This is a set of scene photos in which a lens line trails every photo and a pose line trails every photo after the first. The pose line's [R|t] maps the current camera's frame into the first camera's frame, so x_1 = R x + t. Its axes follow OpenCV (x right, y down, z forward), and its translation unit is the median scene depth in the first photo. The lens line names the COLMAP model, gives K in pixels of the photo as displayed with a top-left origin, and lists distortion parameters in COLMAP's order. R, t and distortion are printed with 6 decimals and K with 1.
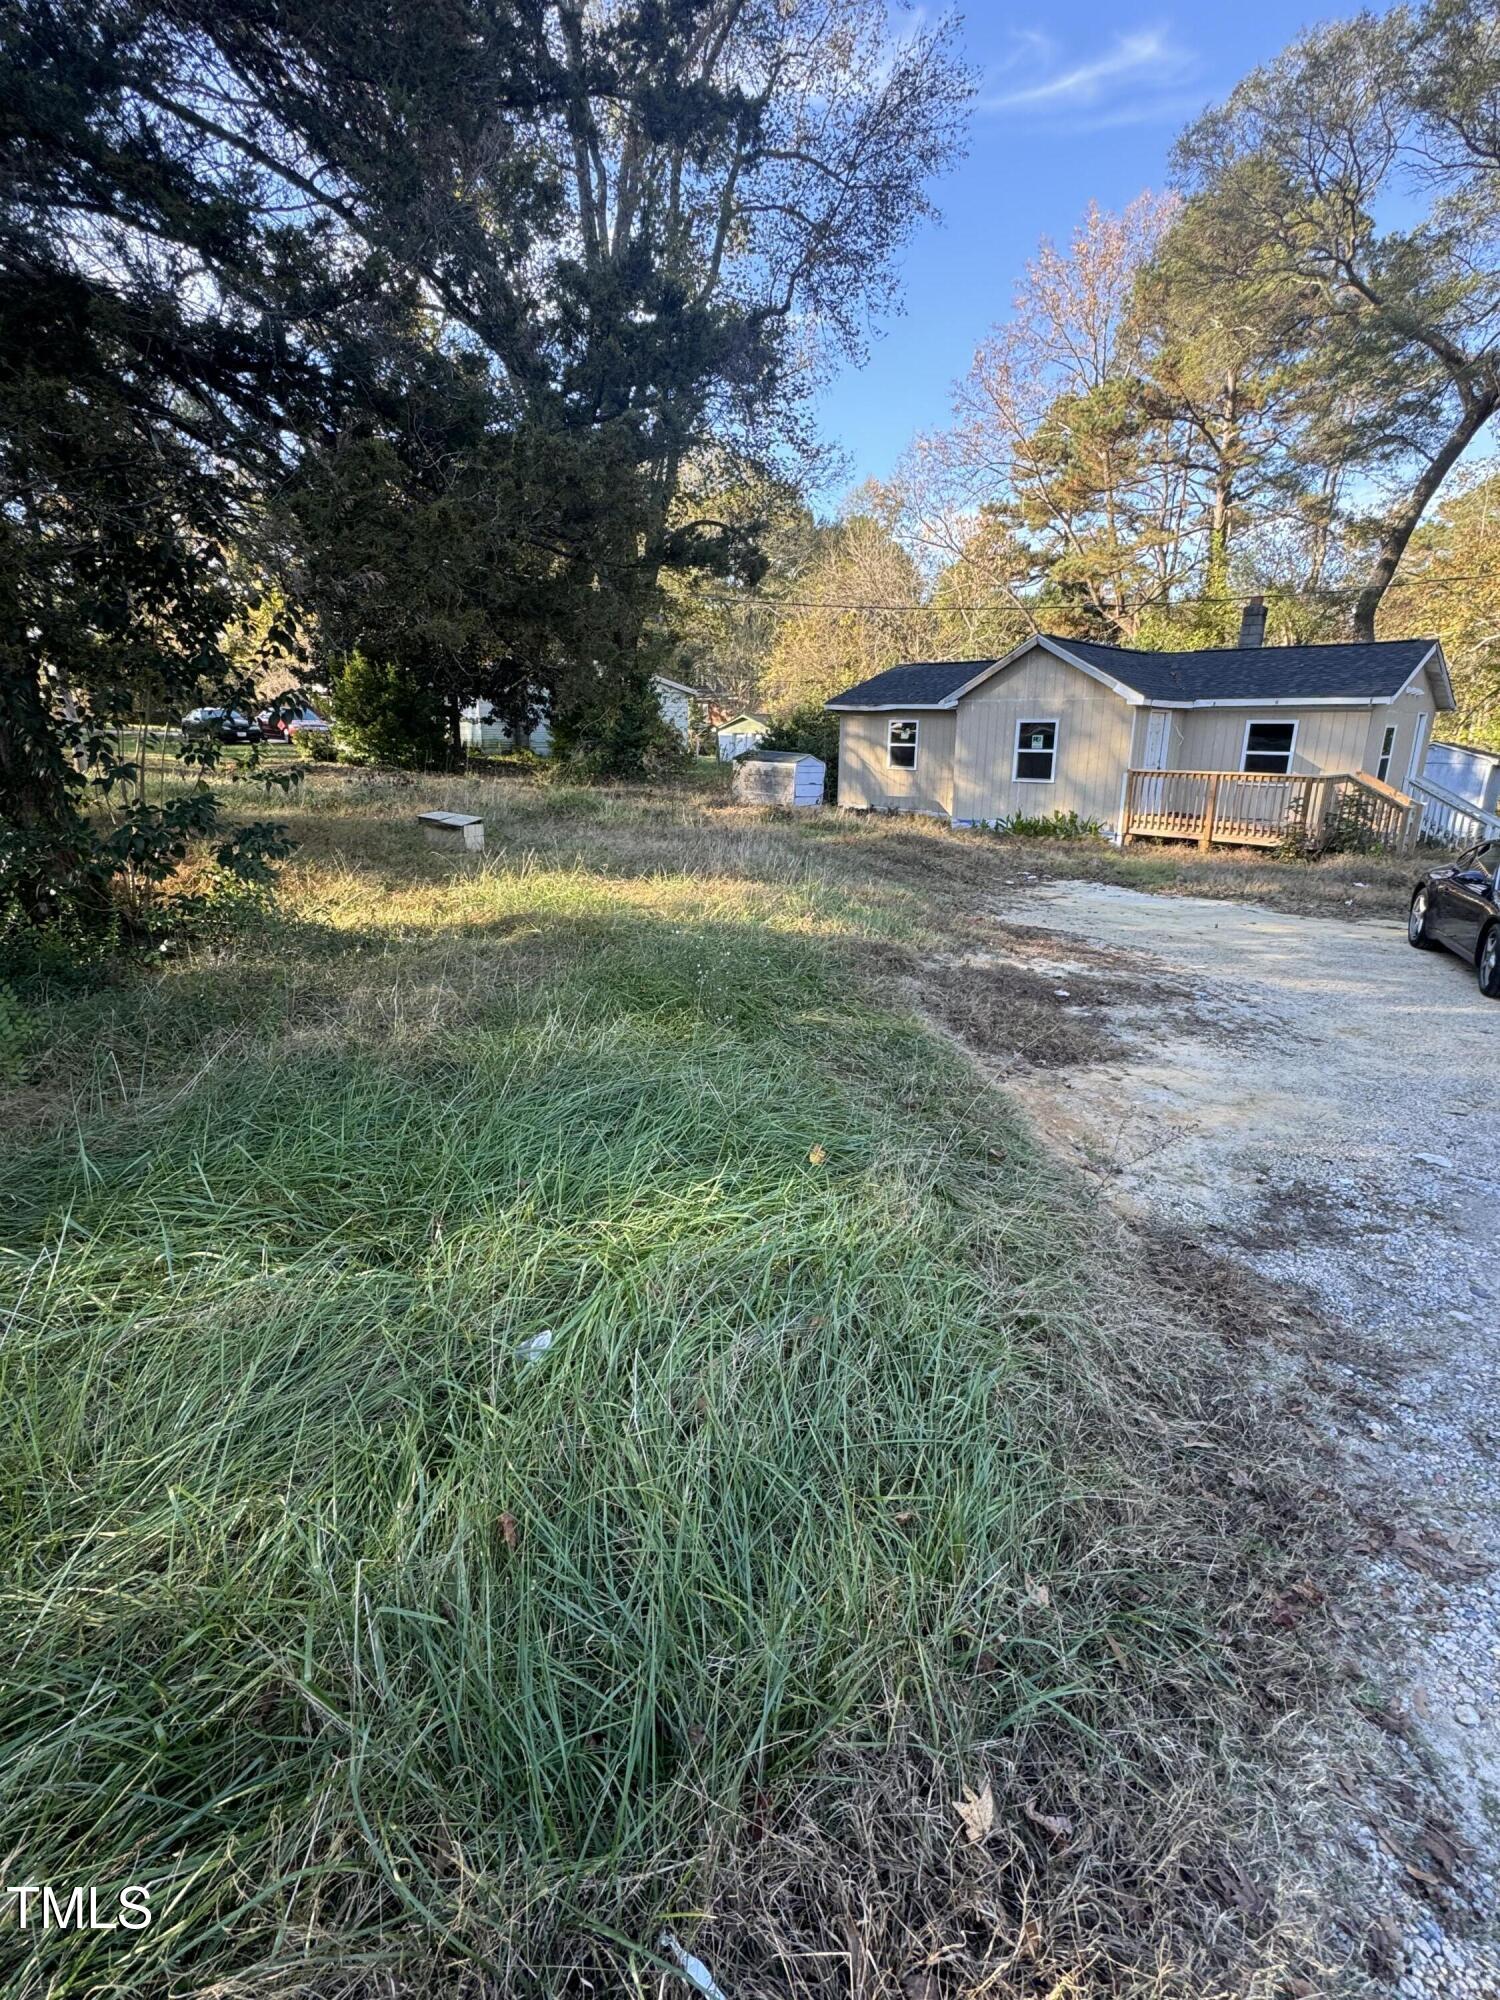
lens RADIAL K [[932.5, 0, 749.5], [0, 932.5, 999.5], [0, 0, 1]] dist [-0.001156, -0.000242]
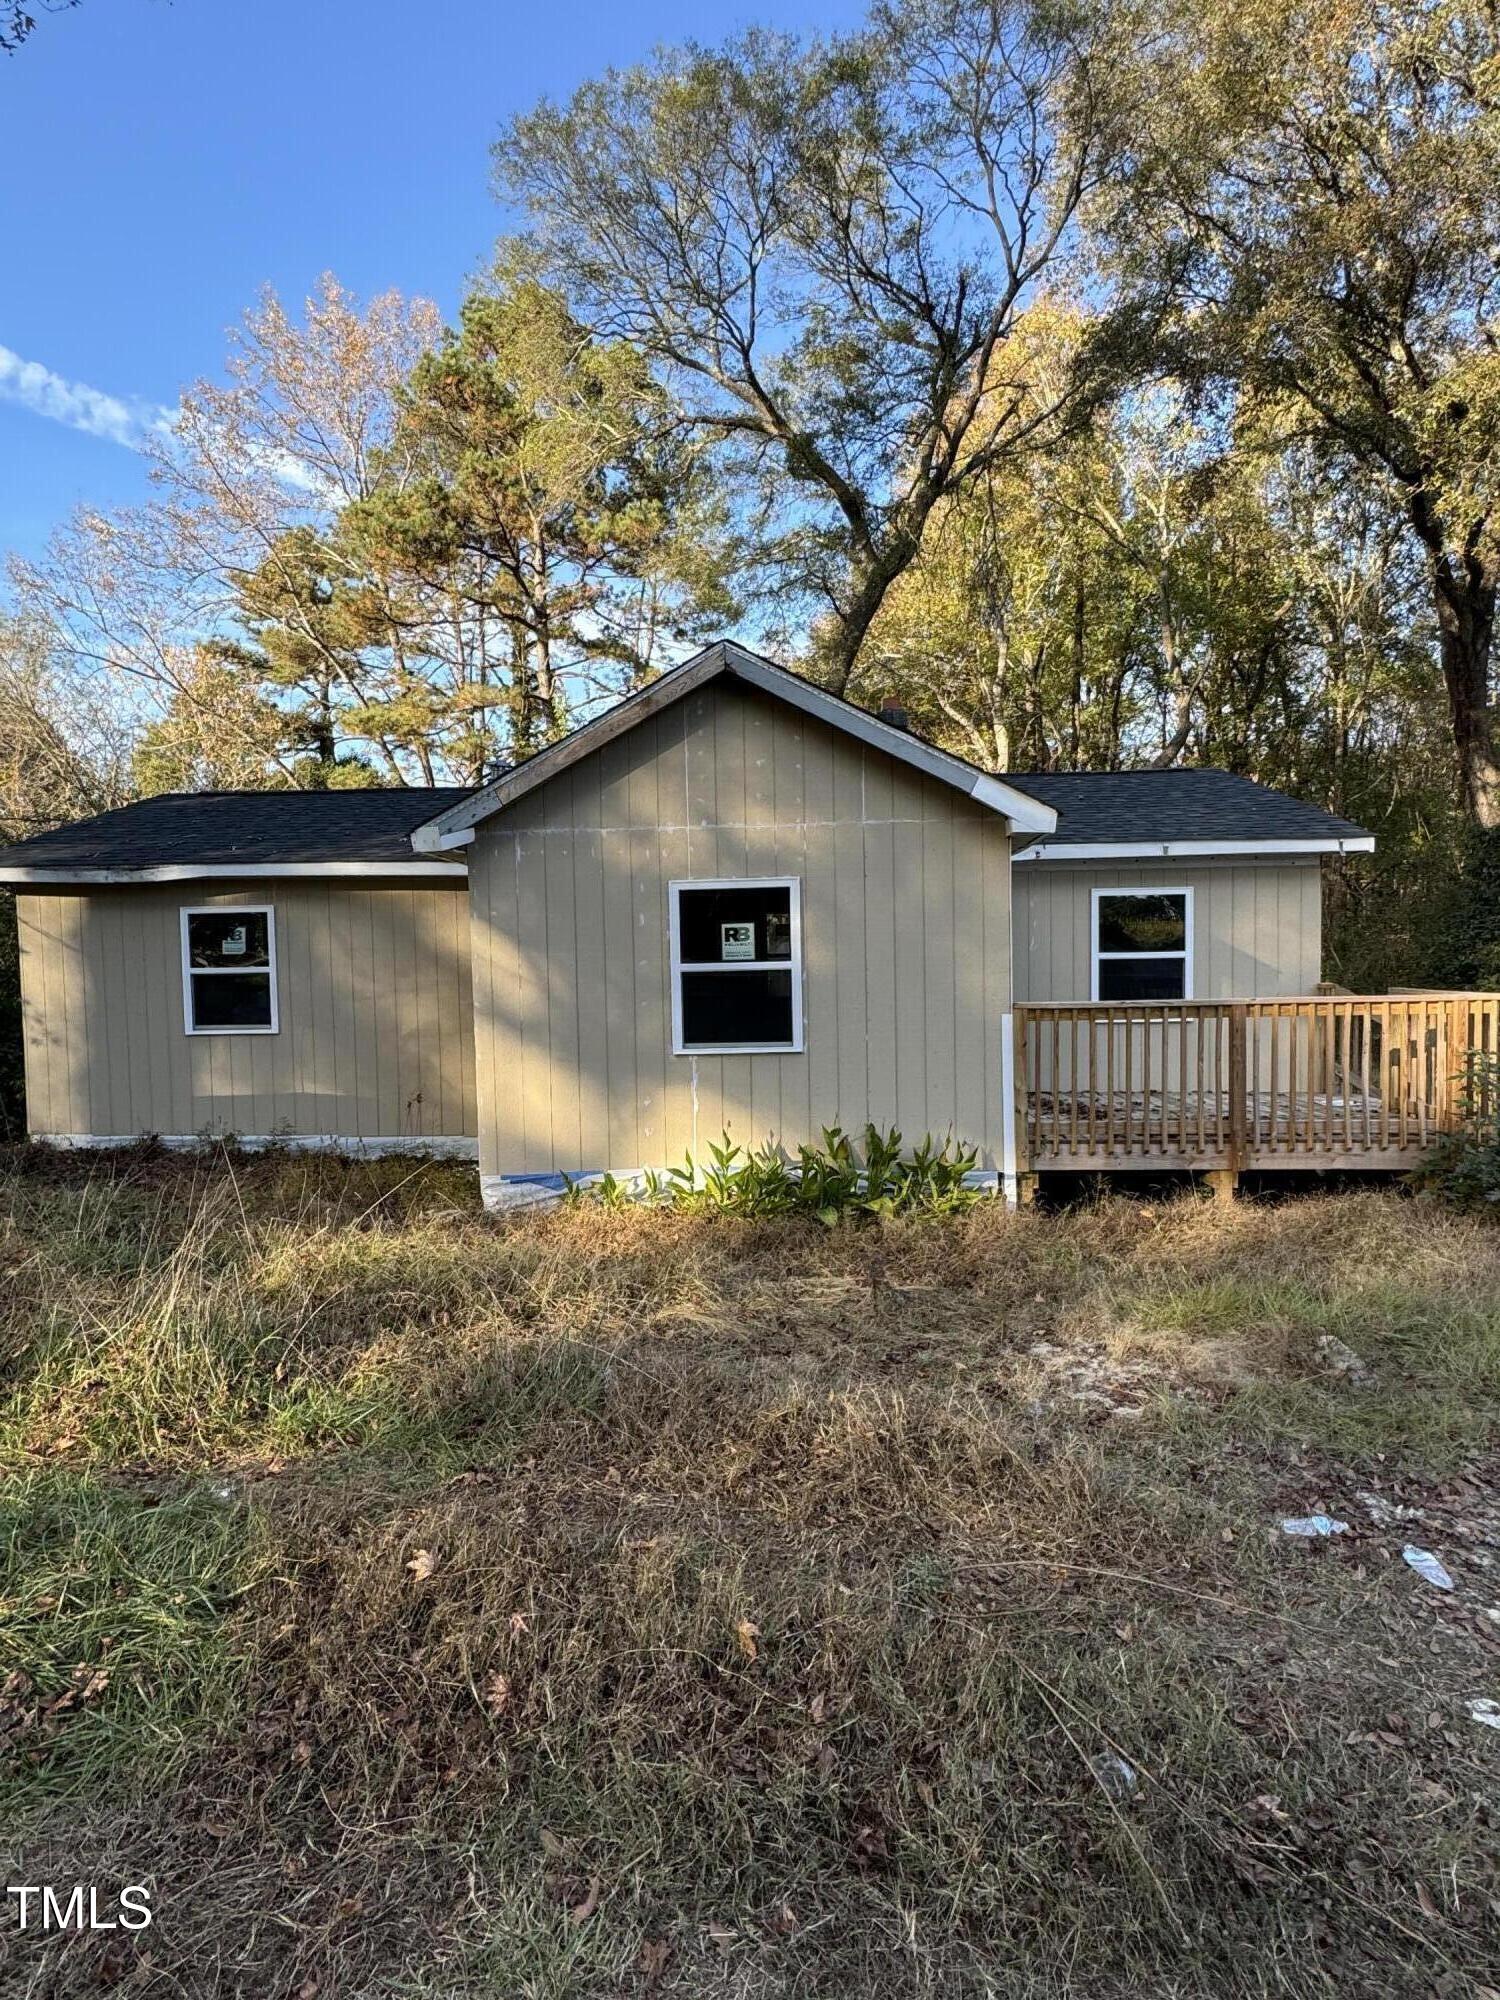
lens RADIAL K [[1051.9, 0, 749.1], [0, 1051.9, 1000.2], [0, 0, 1]] dist [0.002421, 0.000427]
pose [[0.743653, -0.050789, 0.666634, 0.047986], [0.205390, 0.966247, -0.155504, -0.192812], [-0.636235, 0.252561, 0.728984, 0.715180]]
